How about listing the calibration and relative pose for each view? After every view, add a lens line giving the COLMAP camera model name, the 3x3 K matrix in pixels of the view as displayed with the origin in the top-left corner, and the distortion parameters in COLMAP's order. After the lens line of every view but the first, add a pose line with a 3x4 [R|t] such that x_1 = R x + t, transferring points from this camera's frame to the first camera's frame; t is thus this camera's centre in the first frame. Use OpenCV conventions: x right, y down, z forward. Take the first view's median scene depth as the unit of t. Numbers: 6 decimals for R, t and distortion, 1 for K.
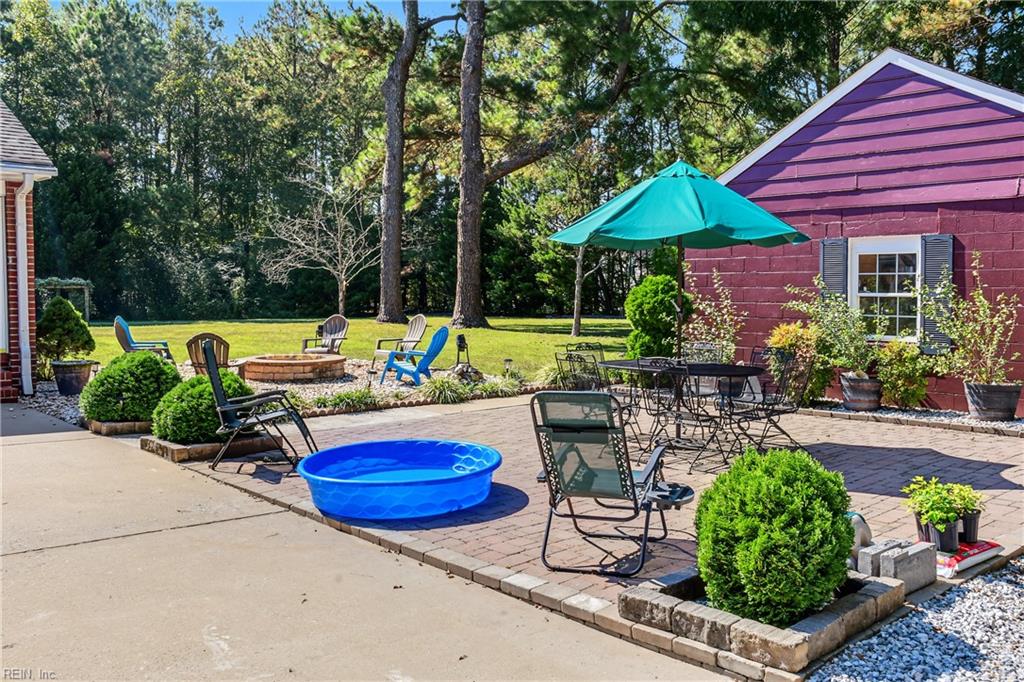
lens RADIAL K [[930.1, 0, 512.0], [0, 930.1, 341.0], [0, 0, 1]] dist [-0.011159, 0.006810]
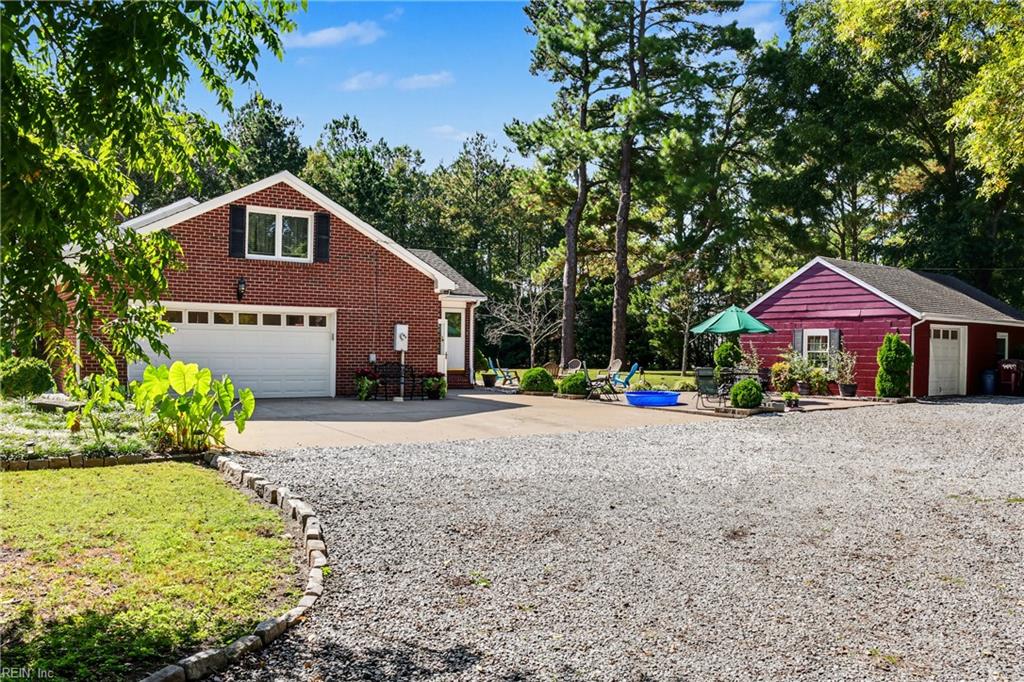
lens RADIAL K [[888.5, 0, 513.9], [0, 888.5, 369.4], [0, 0, 1]] dist [-0.091352, 0.001418]
pose [[0.995326, 0.016484, -0.095154, -0.082521], [-0.020023, 0.999138, -0.036356, 0.043296], [0.094473, 0.038091, 0.994798, -0.622448]]
